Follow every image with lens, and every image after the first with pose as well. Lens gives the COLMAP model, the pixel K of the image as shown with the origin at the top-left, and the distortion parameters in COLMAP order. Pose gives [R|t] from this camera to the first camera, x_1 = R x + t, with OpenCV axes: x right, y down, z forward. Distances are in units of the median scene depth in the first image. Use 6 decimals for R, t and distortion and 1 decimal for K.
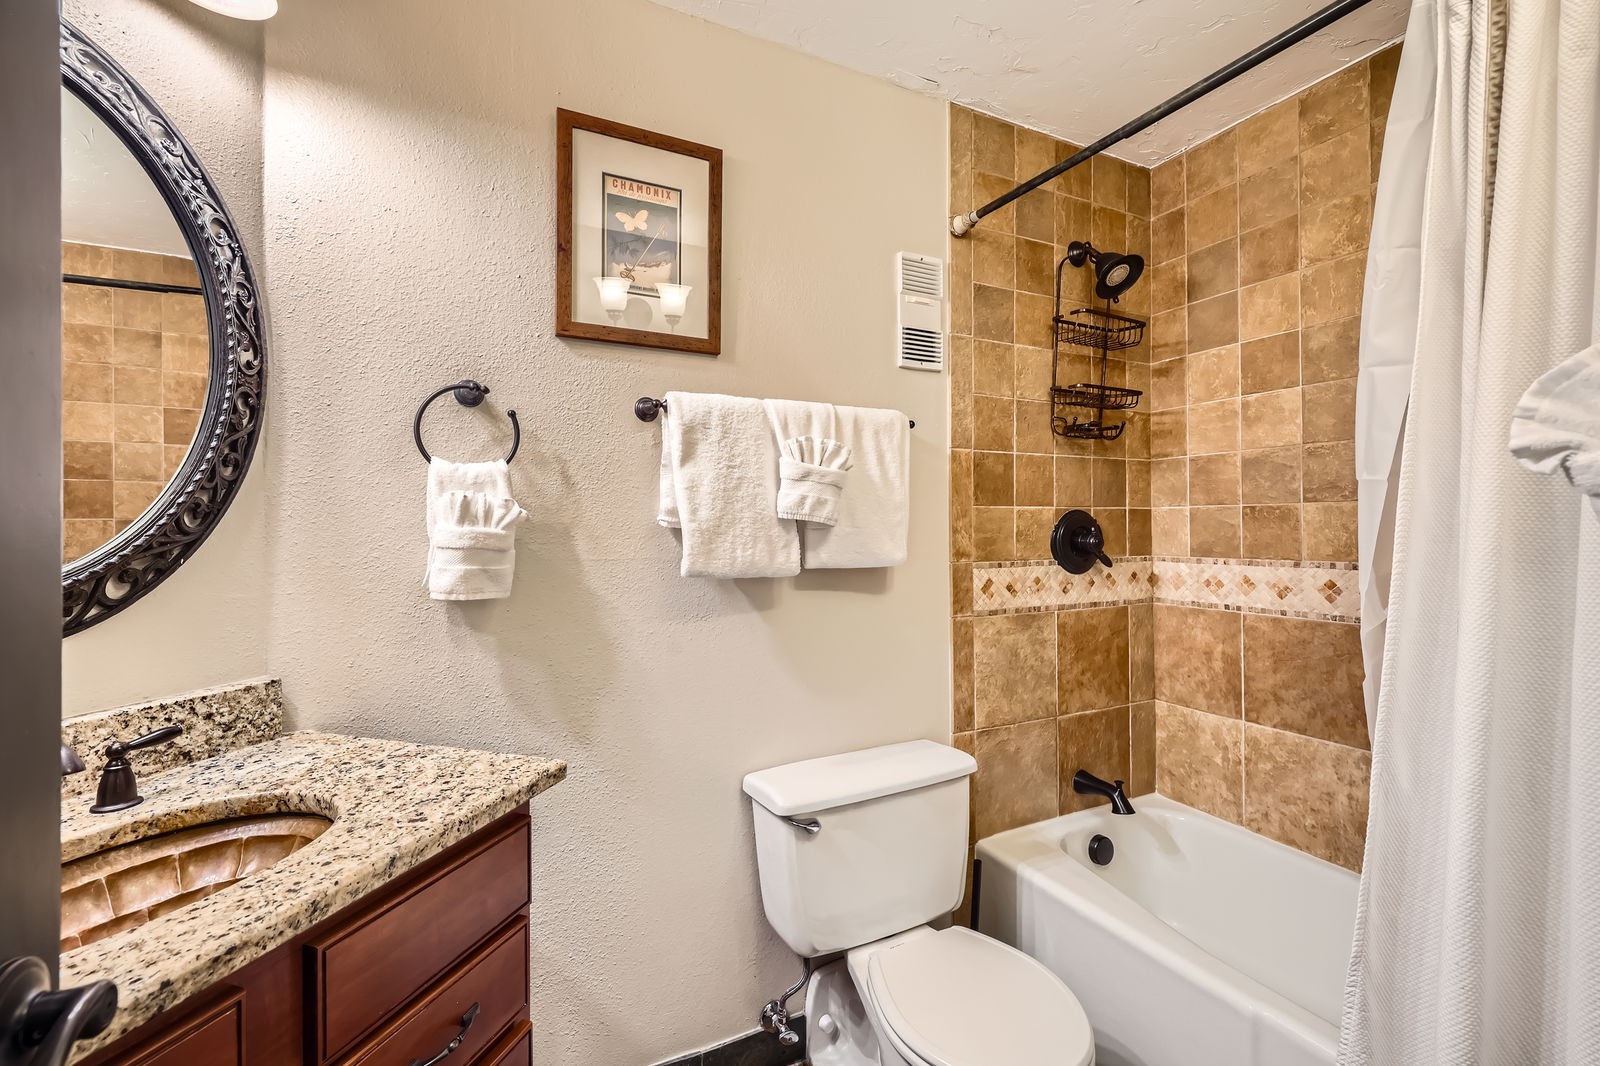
lens RADIAL K [[683.3, 0, 787.2], [0, 683.3, 527.6], [0, 0, 1]] dist [-0.012291, 0.000068]
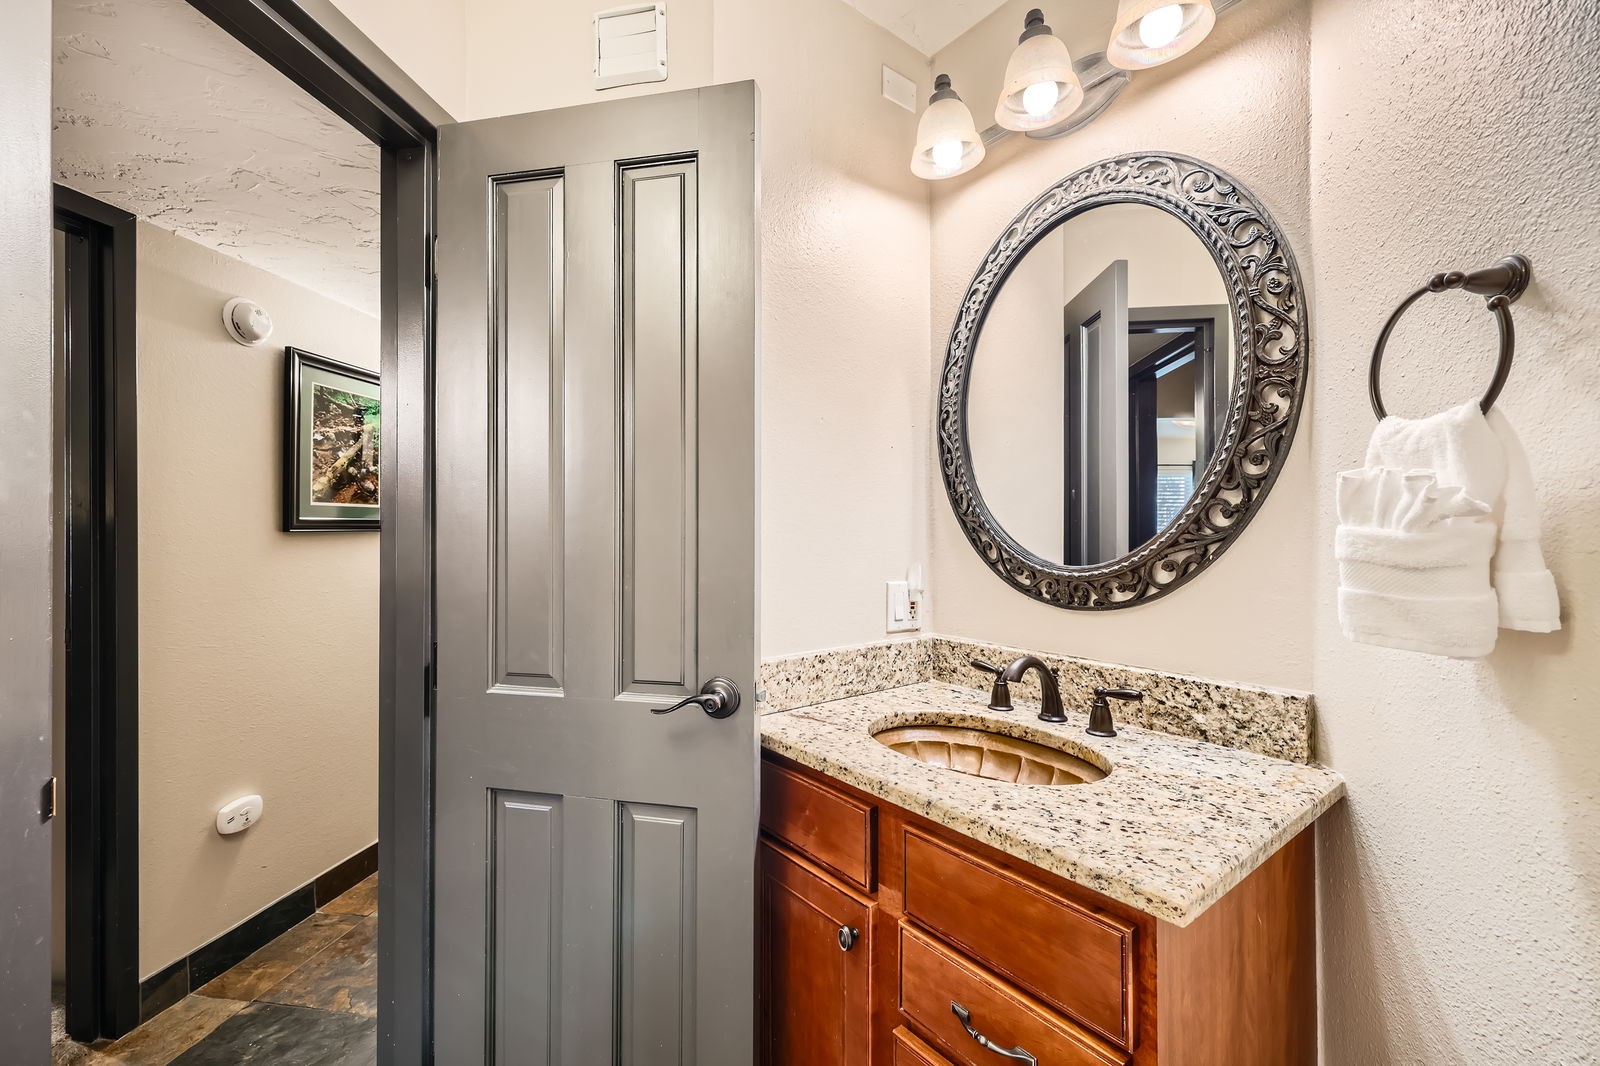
lens RADIAL K [[683.3, 0, 783.7], [0, 683.3, 531.6], [0, 0, 1]] dist [-0.012291, 0.000068]
pose [[-0.582044, 0.010968, -0.813083, 0.404552], [0.004584, 0.999937, 0.010207, -0.004743], [0.813144, 0.002214, -0.582058, 1.097341]]
